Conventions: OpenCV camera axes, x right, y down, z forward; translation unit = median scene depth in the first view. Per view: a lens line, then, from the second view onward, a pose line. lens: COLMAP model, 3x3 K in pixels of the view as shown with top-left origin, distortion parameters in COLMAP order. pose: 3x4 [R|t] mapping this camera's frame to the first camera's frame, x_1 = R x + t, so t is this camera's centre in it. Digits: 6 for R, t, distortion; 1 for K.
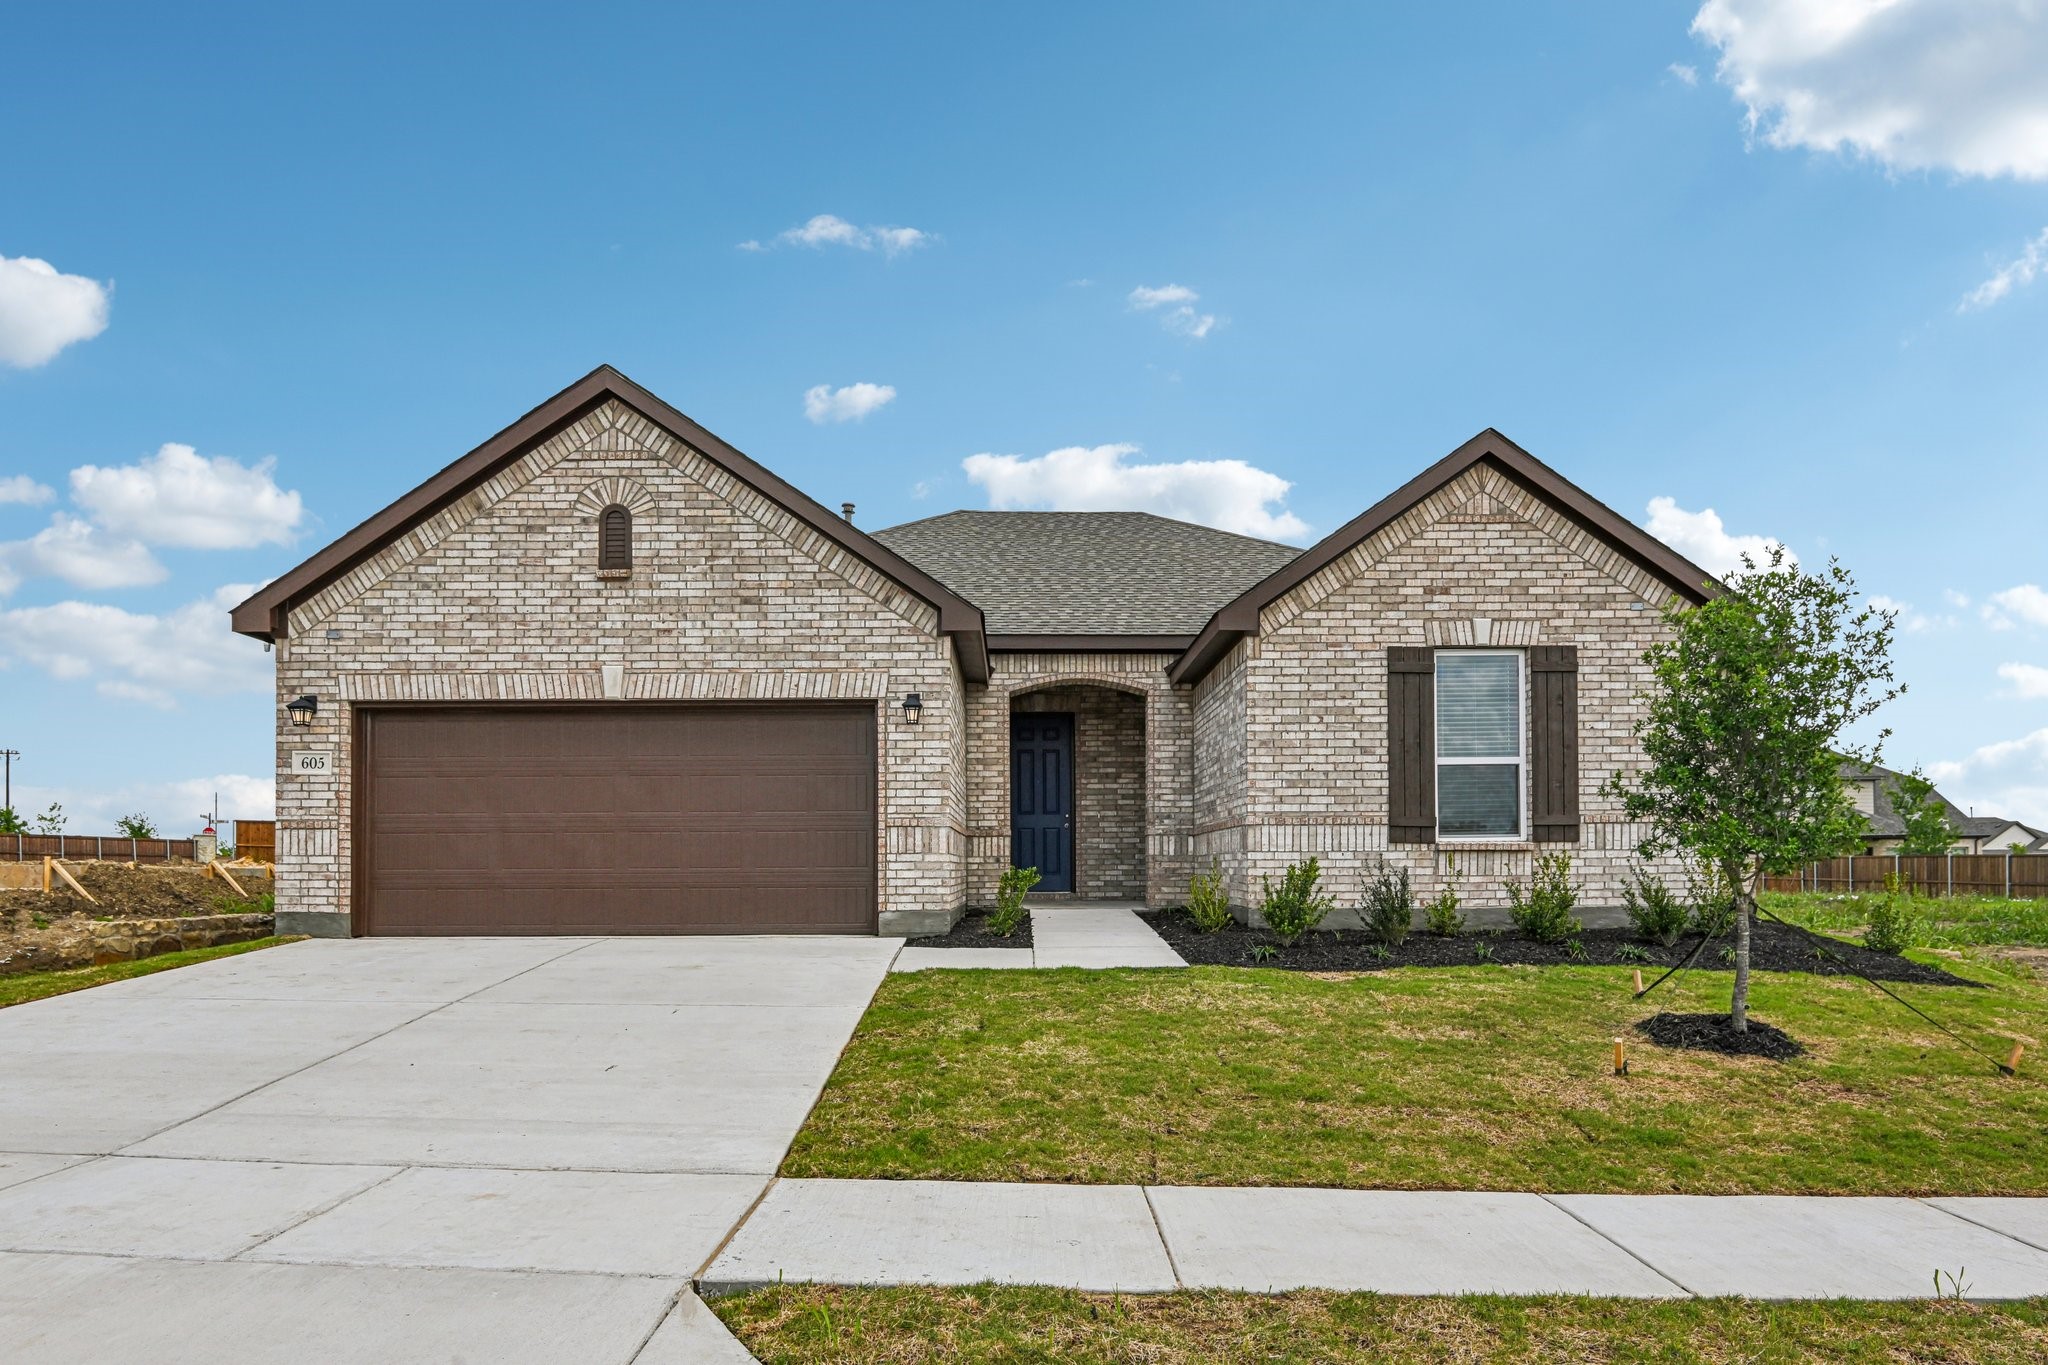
lens RADIAL K [[1162.0, 0, 1031.1], [0, 1162.0, 720.5], [0, 0, 1]] dist [-0.006731, -0.001495]
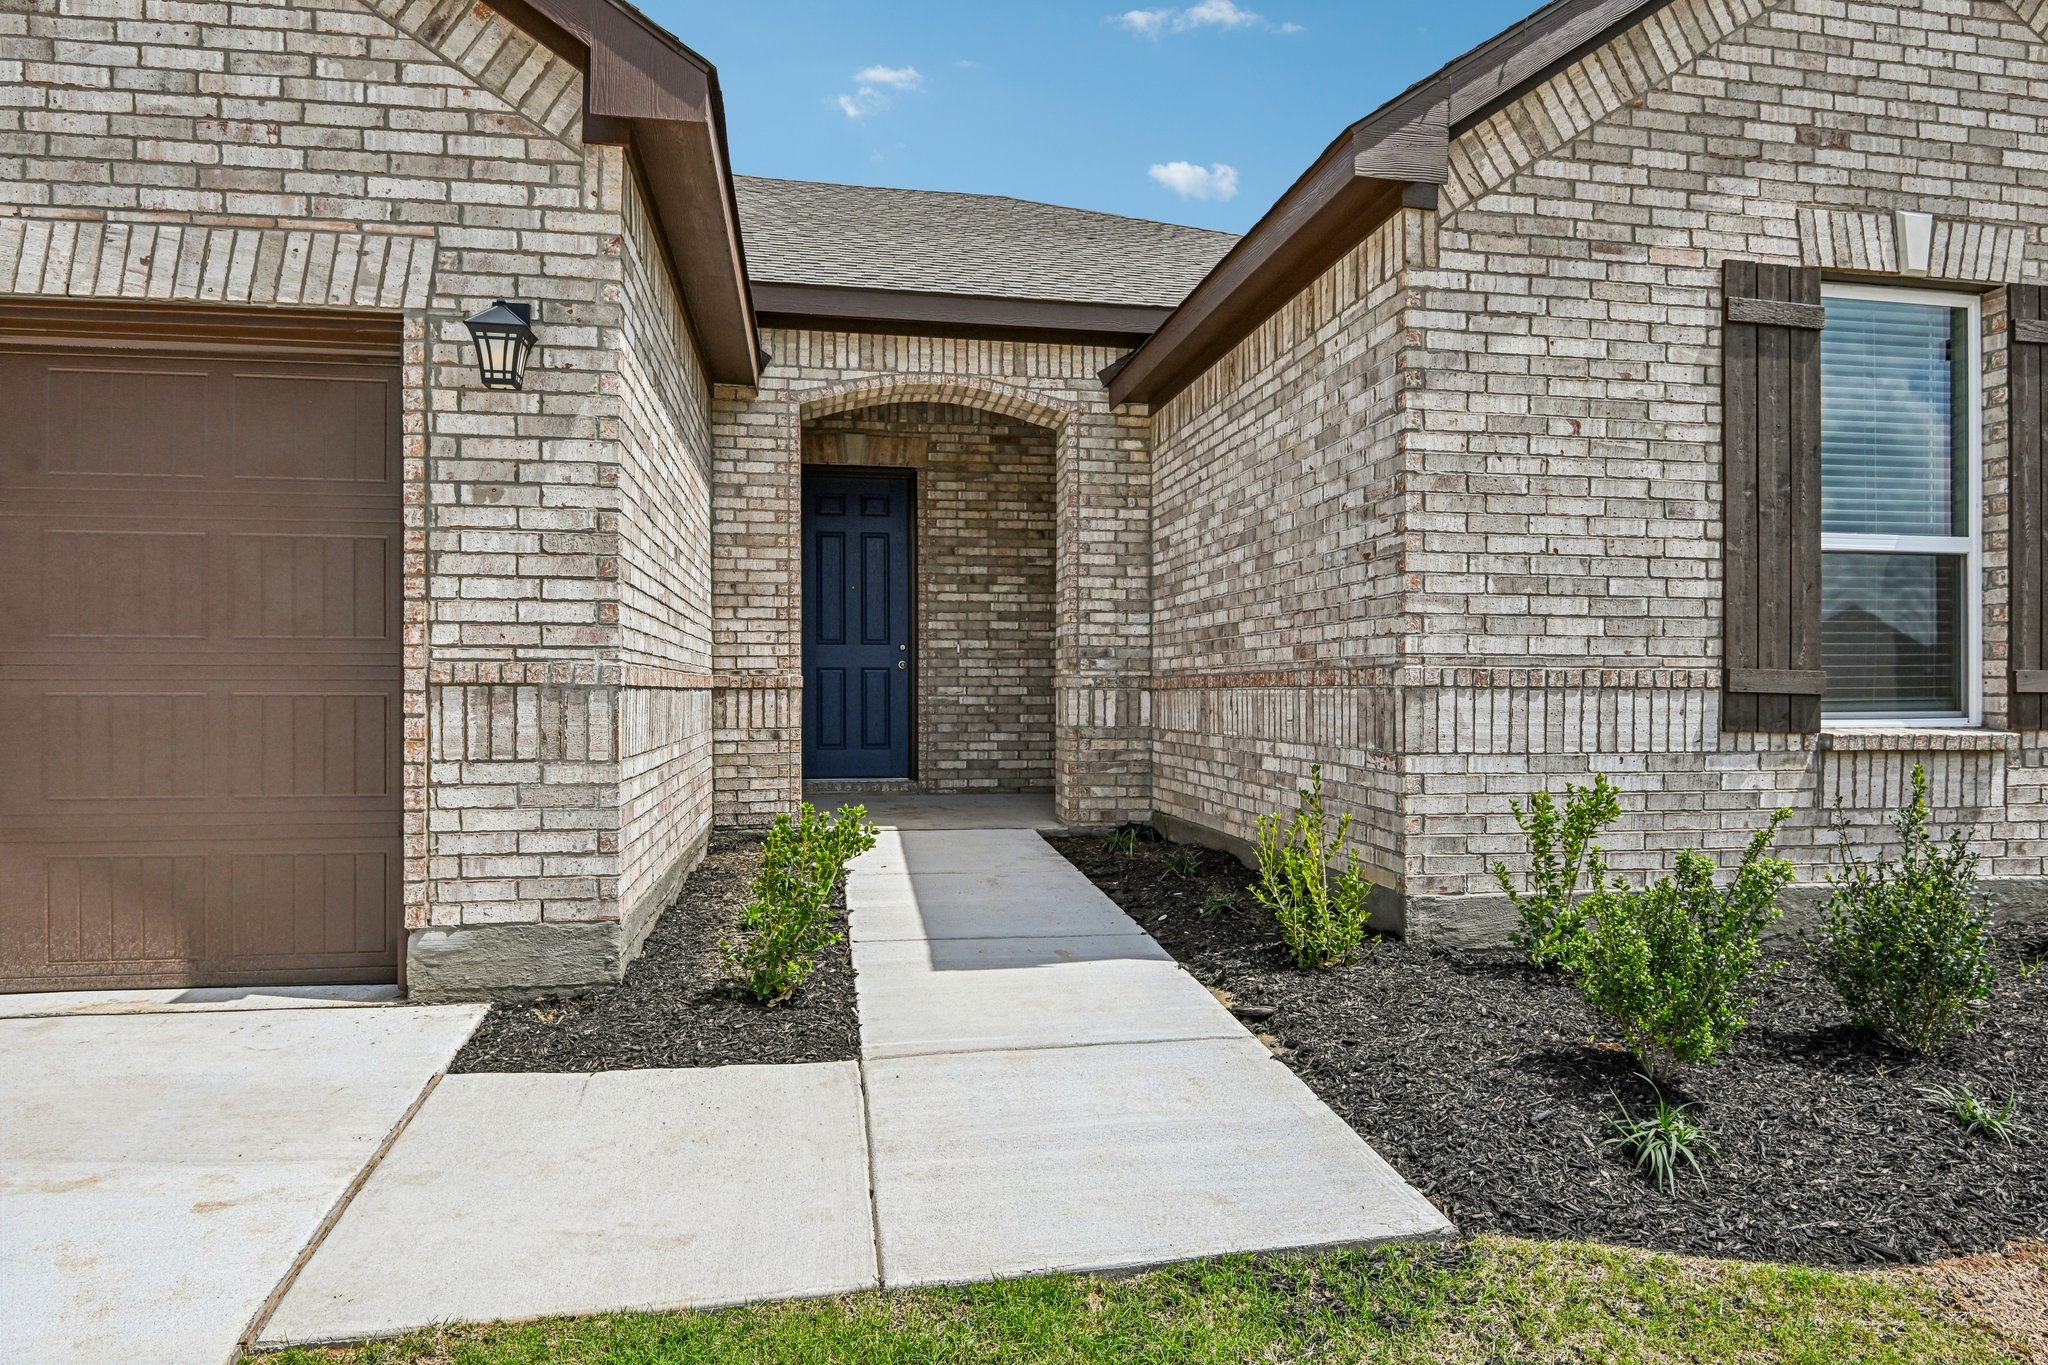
lens RADIAL K [[1219.6, 0, 1031.5], [0, 1219.6, 712.6], [0, 0, 1]] dist [-0.001933, -0.018003]
pose [[0.986780, 0.004111, 0.162010, -0.006143], [-0.026850, 0.990010, 0.138415, 0.043168], [-0.159823, -0.140935, 0.977033, 0.595095]]
